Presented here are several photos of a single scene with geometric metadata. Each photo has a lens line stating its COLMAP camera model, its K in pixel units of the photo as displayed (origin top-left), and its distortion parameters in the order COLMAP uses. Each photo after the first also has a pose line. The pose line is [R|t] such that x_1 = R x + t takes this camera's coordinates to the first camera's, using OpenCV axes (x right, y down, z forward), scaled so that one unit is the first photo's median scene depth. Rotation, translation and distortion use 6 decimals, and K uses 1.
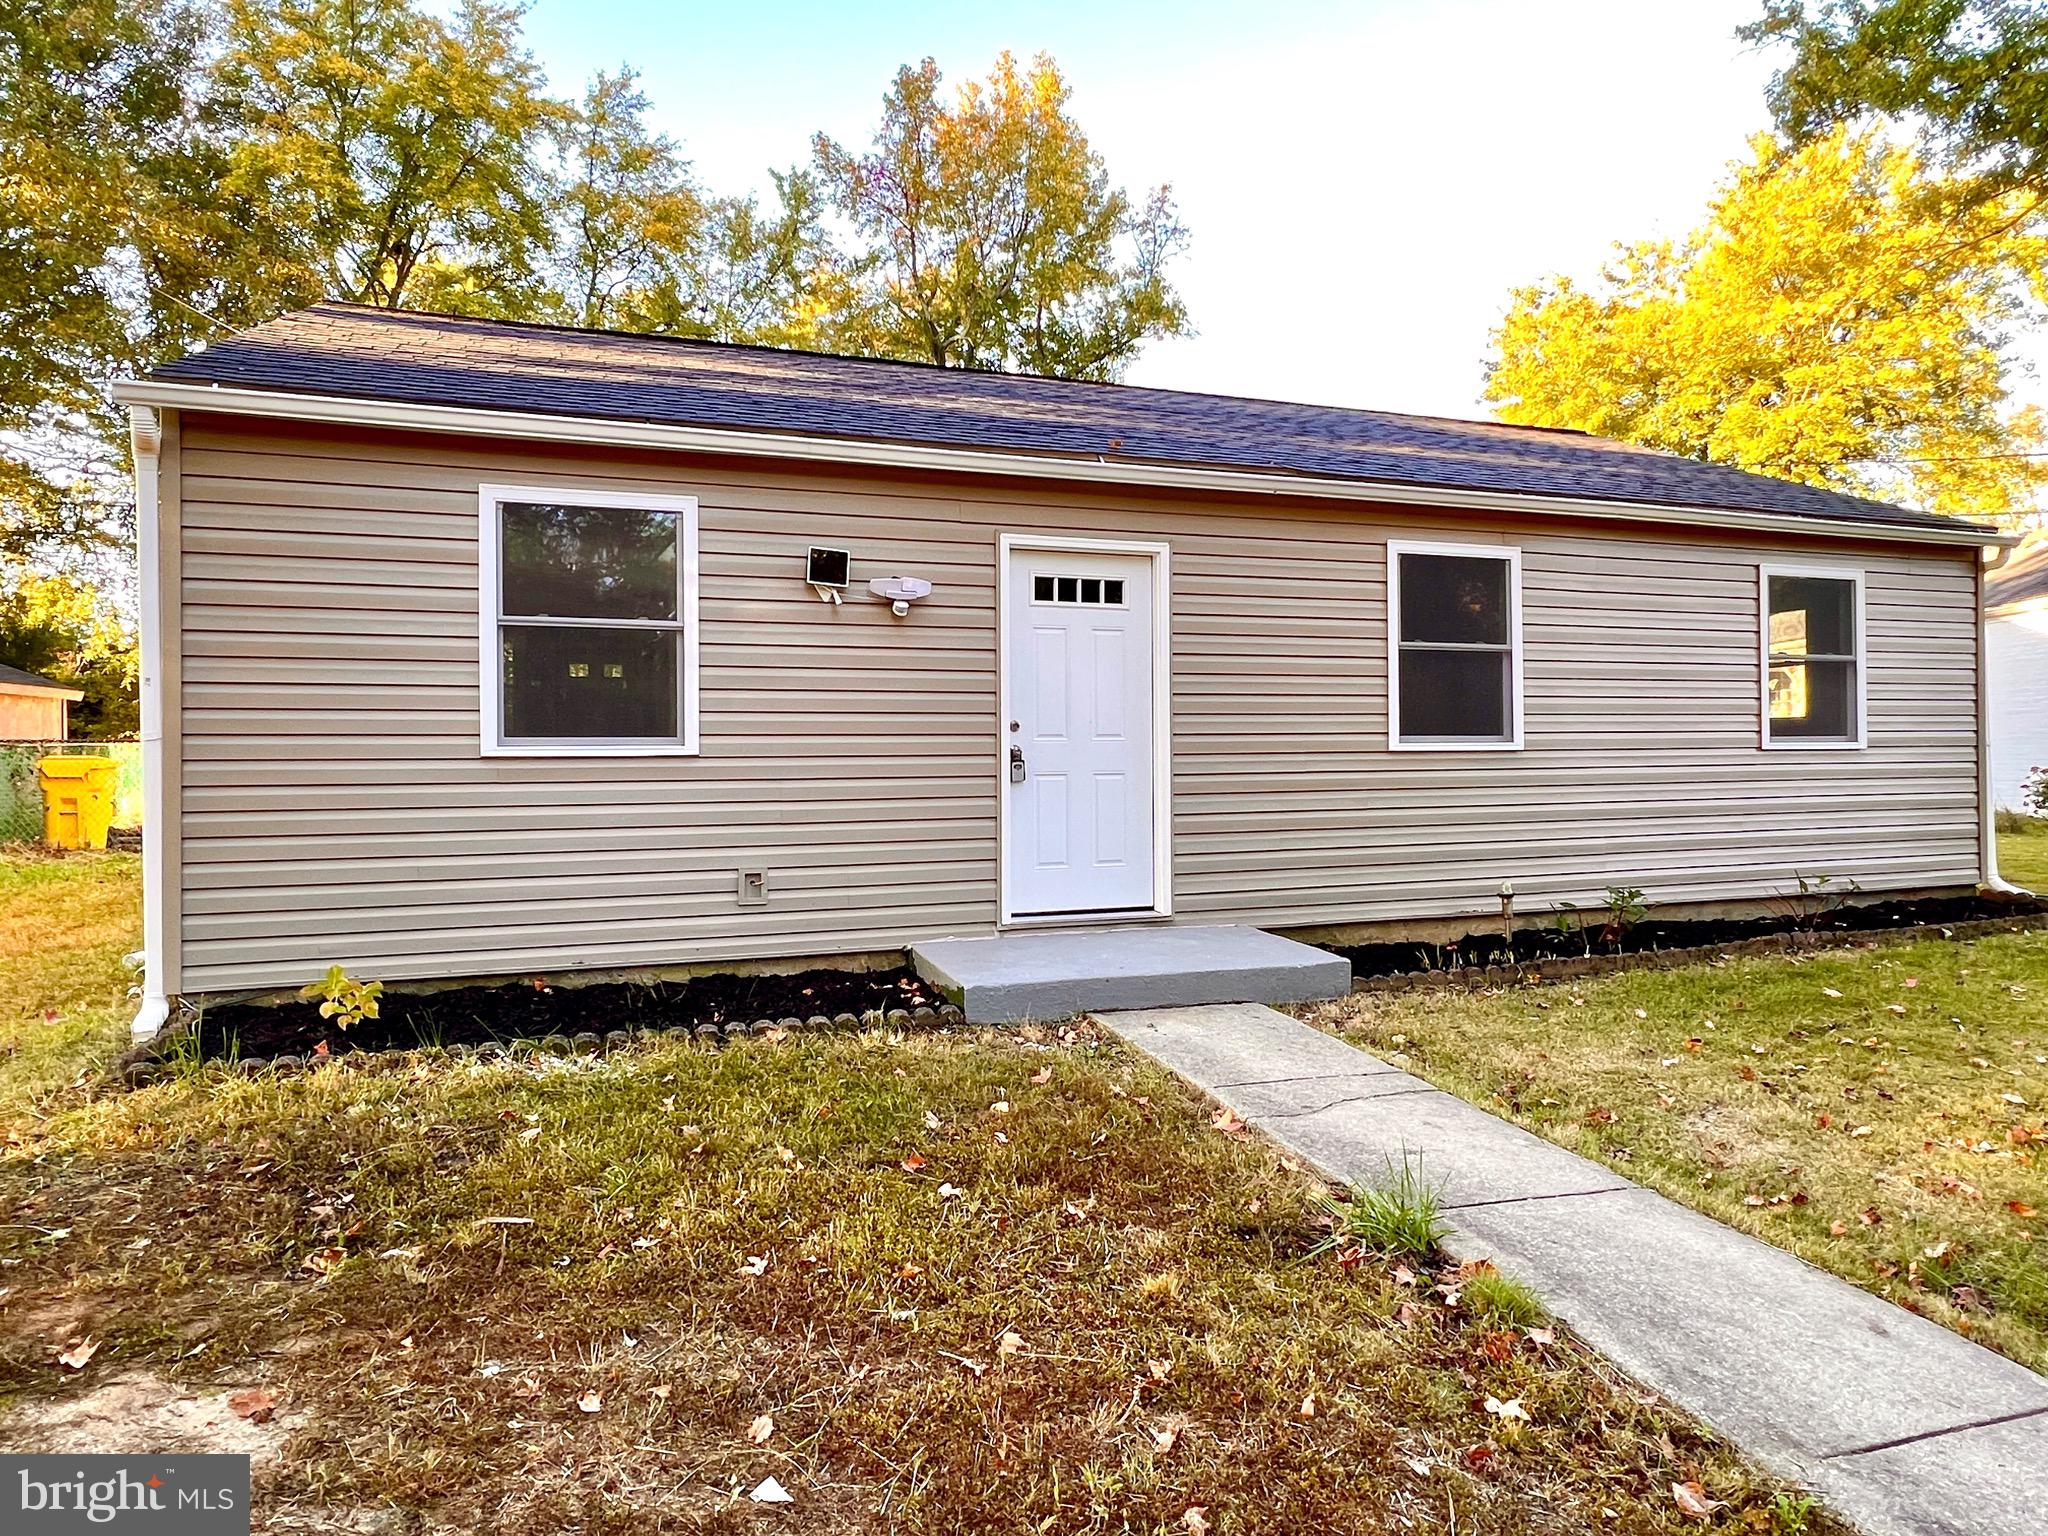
lens RADIAL K [[1277.4, 0, 1024.0], [0, 1277.4, 768.0], [0, 0, 1]] dist [-0.005170, -0.002691]
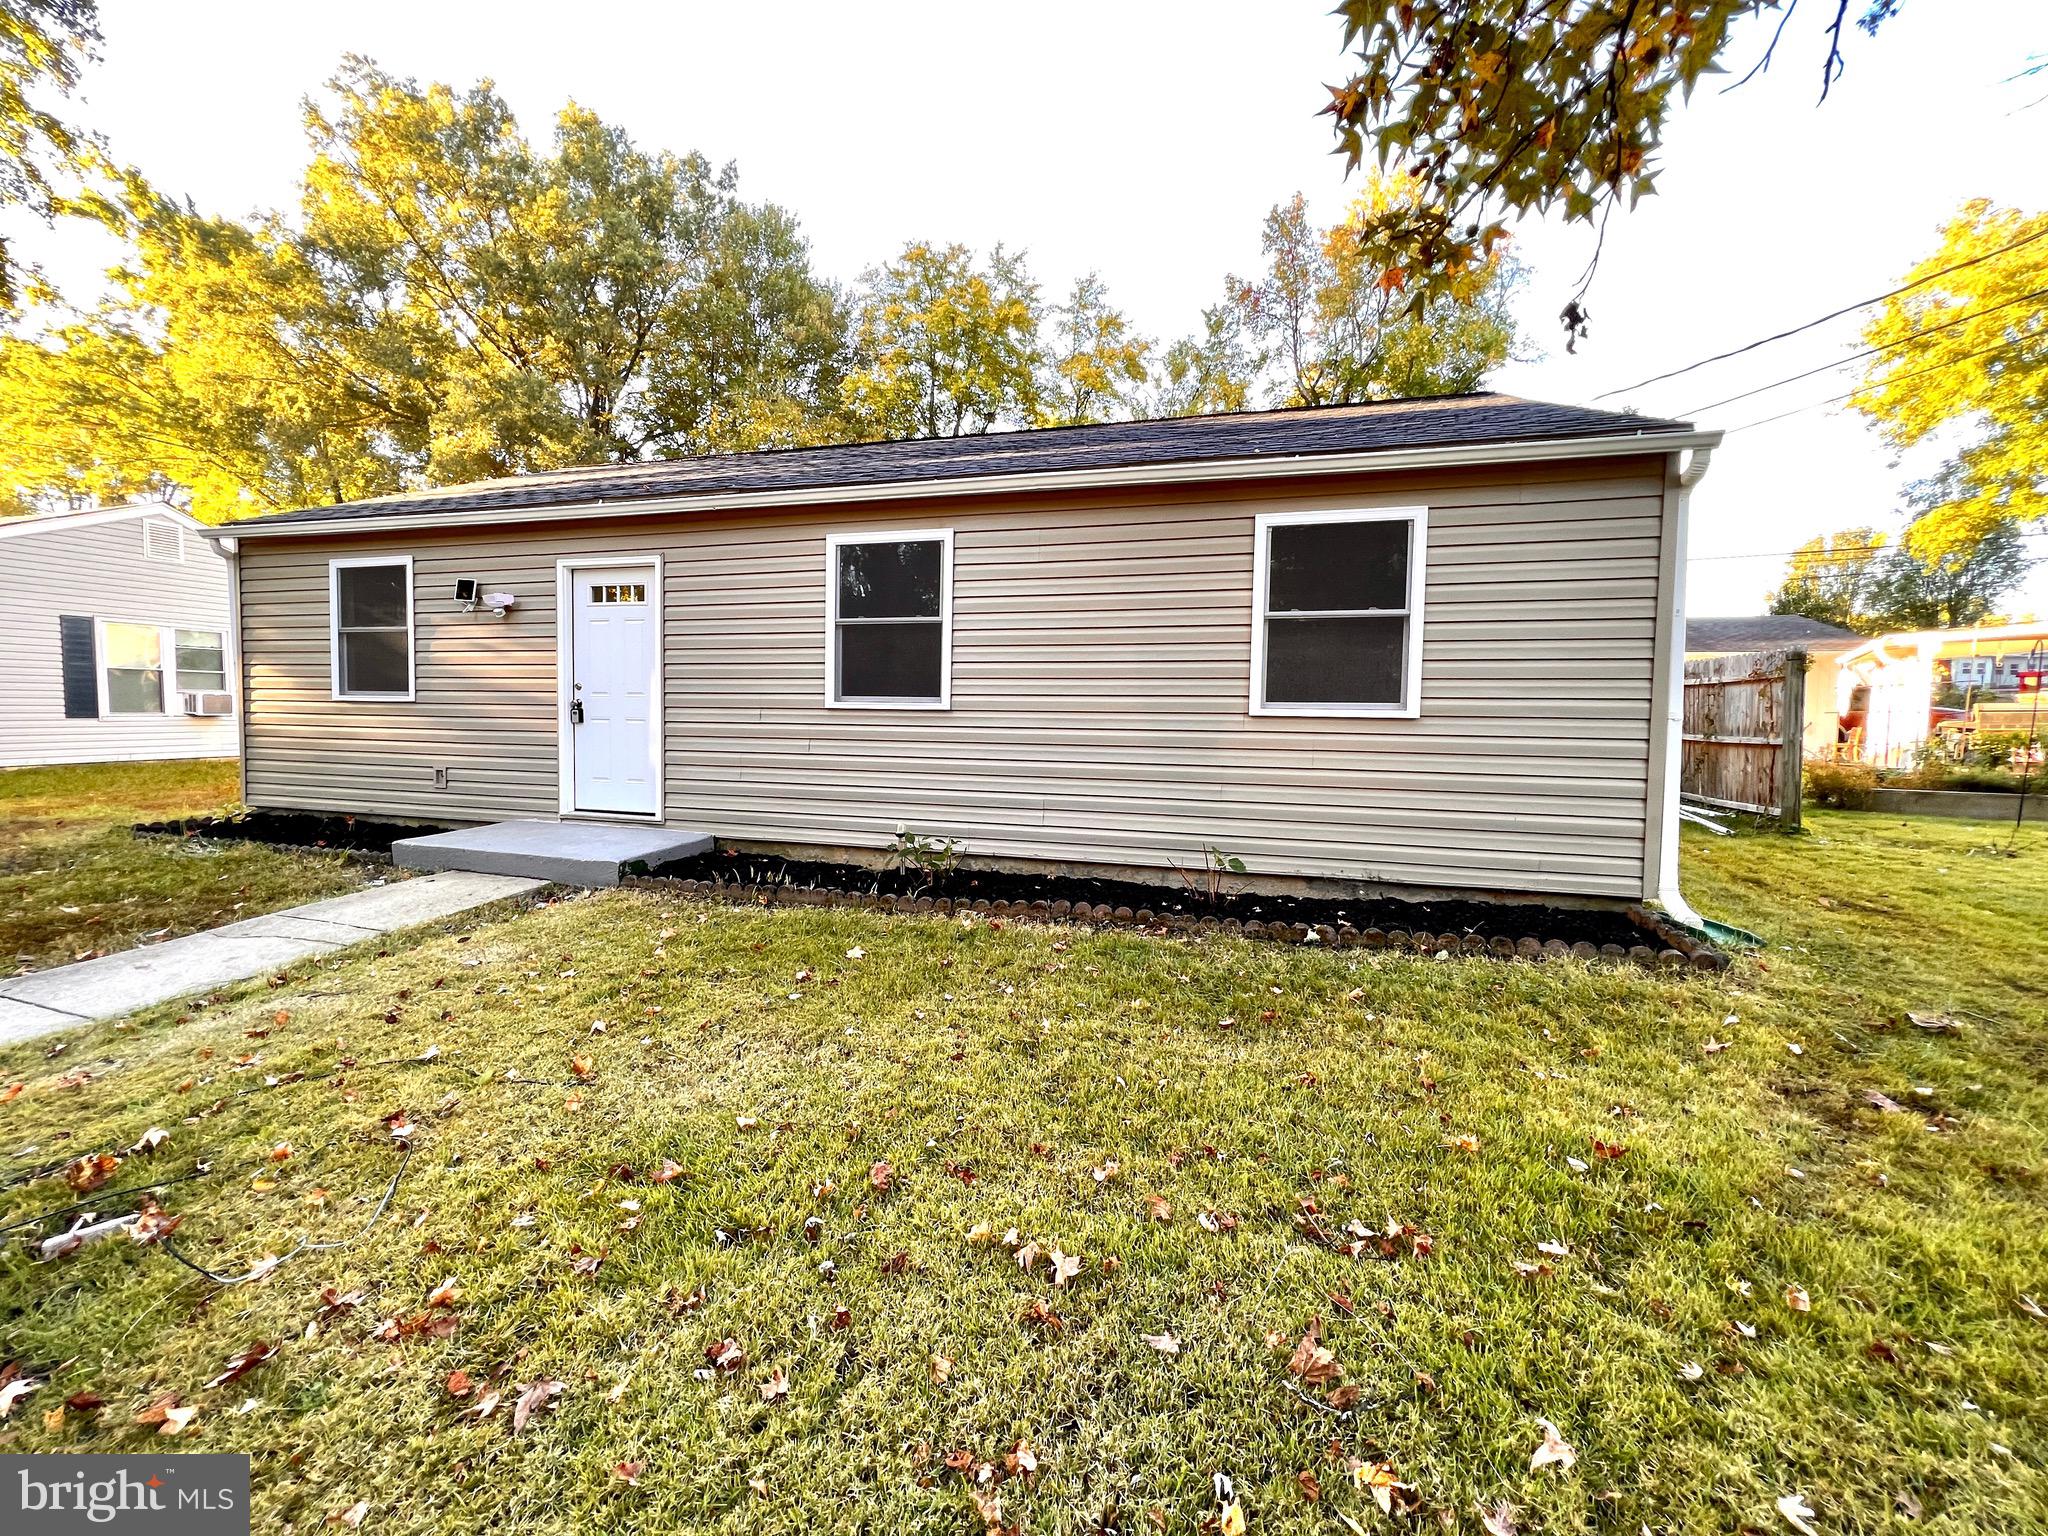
lens RADIAL K [[816.0, 0, 1018.2], [0, 816.0, 762.3], [0, 0, 1]] dist [-0.001245, 0.000073]
pose [[0.809168, 0.056040, -0.584899, 0.865772], [-0.027049, 0.997939, 0.058194, -0.011536], [0.586955, -0.031268, 0.809016, 0.450279]]
